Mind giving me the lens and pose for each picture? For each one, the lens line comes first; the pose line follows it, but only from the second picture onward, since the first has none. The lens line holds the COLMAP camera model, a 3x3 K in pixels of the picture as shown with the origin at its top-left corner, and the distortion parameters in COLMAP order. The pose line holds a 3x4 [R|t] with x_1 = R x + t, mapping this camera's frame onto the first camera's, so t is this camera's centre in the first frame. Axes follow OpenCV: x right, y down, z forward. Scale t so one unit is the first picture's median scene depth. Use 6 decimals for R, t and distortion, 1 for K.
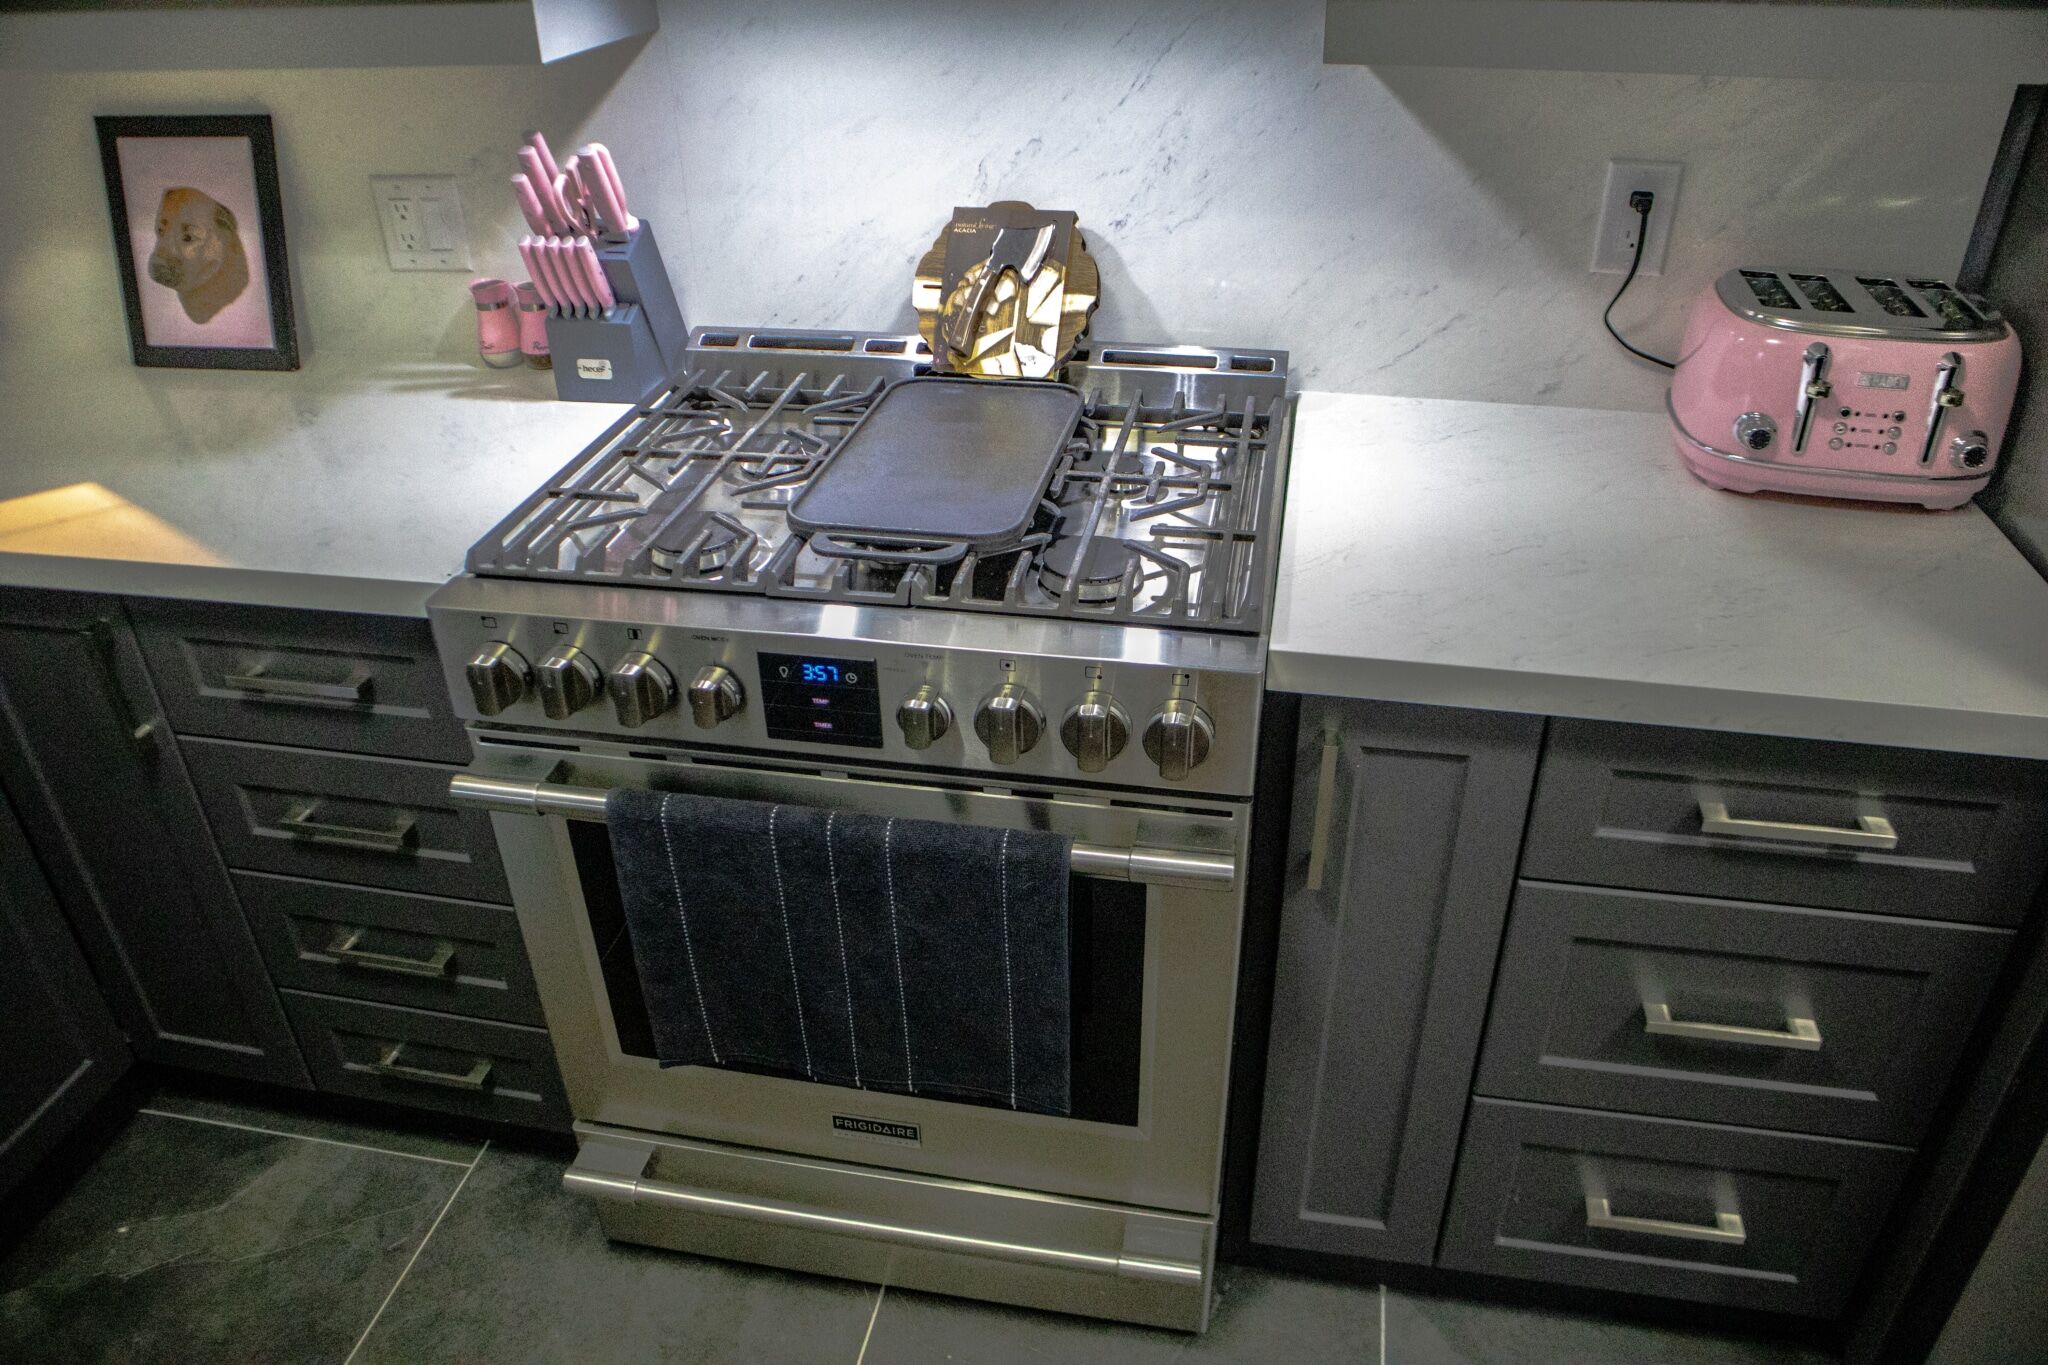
lens RADIAL K [[1431.0, 0, 1028.1], [0, 1431.0, 686.9], [0, 0, 1]] dist [-0.125251, 0.081399]
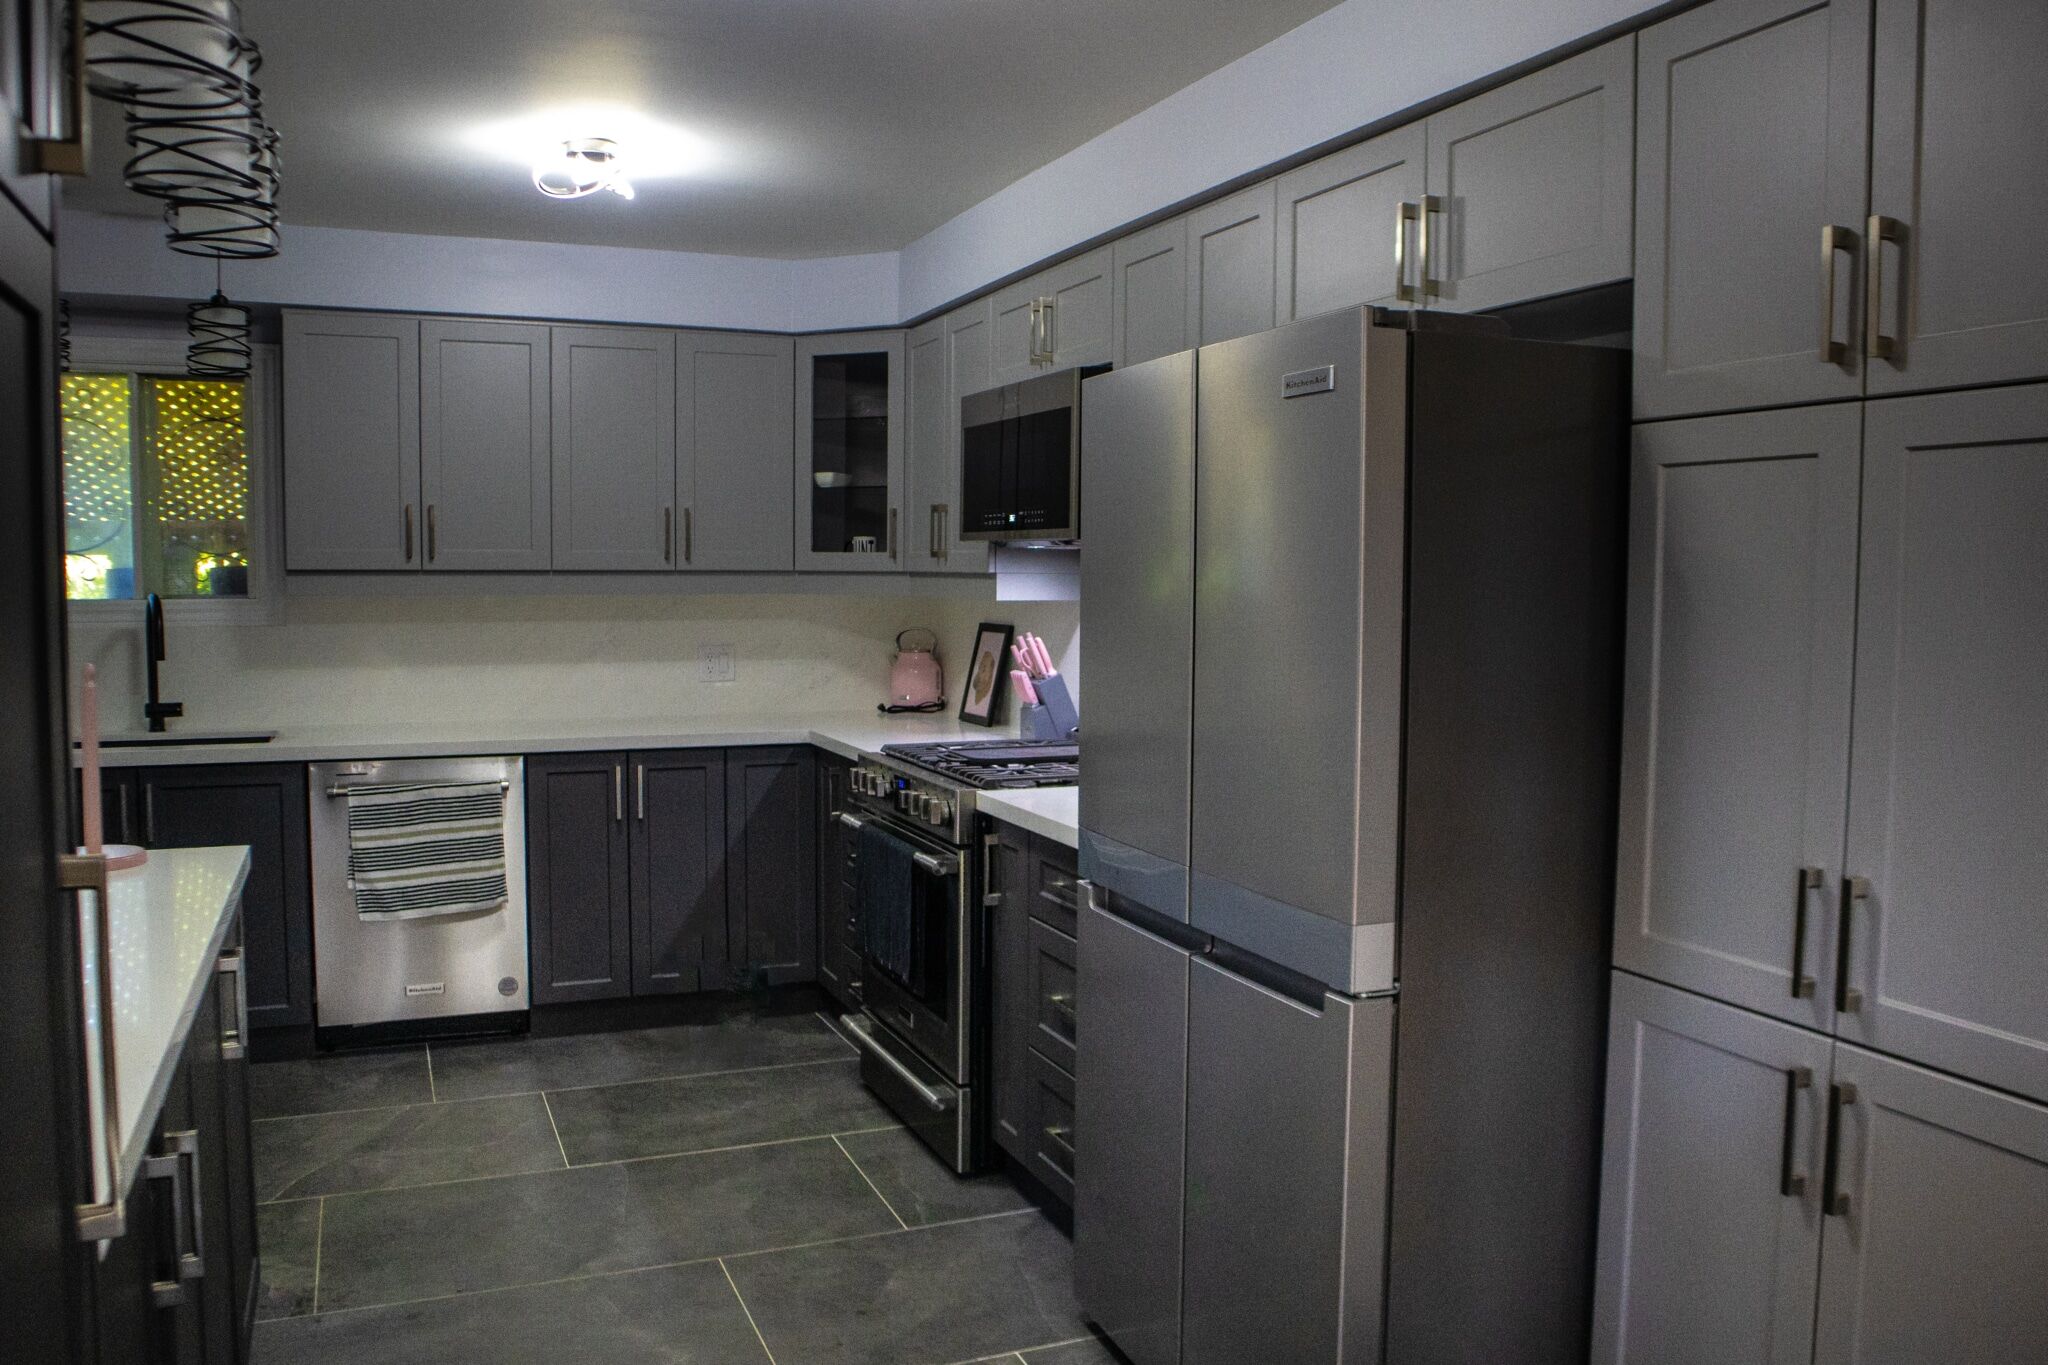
lens RADIAL K [[1623.3, 0, 1024.0], [0, 1623.3, 682.5], [0, 0, 1]] dist [-0.135712, 0.136537]
pose [[0.552402, 0.081510, -0.829583, 2.090732], [-0.448259, 0.868109, -0.213190, 0.310006], [0.702792, 0.489635, 0.516083, -0.477057]]
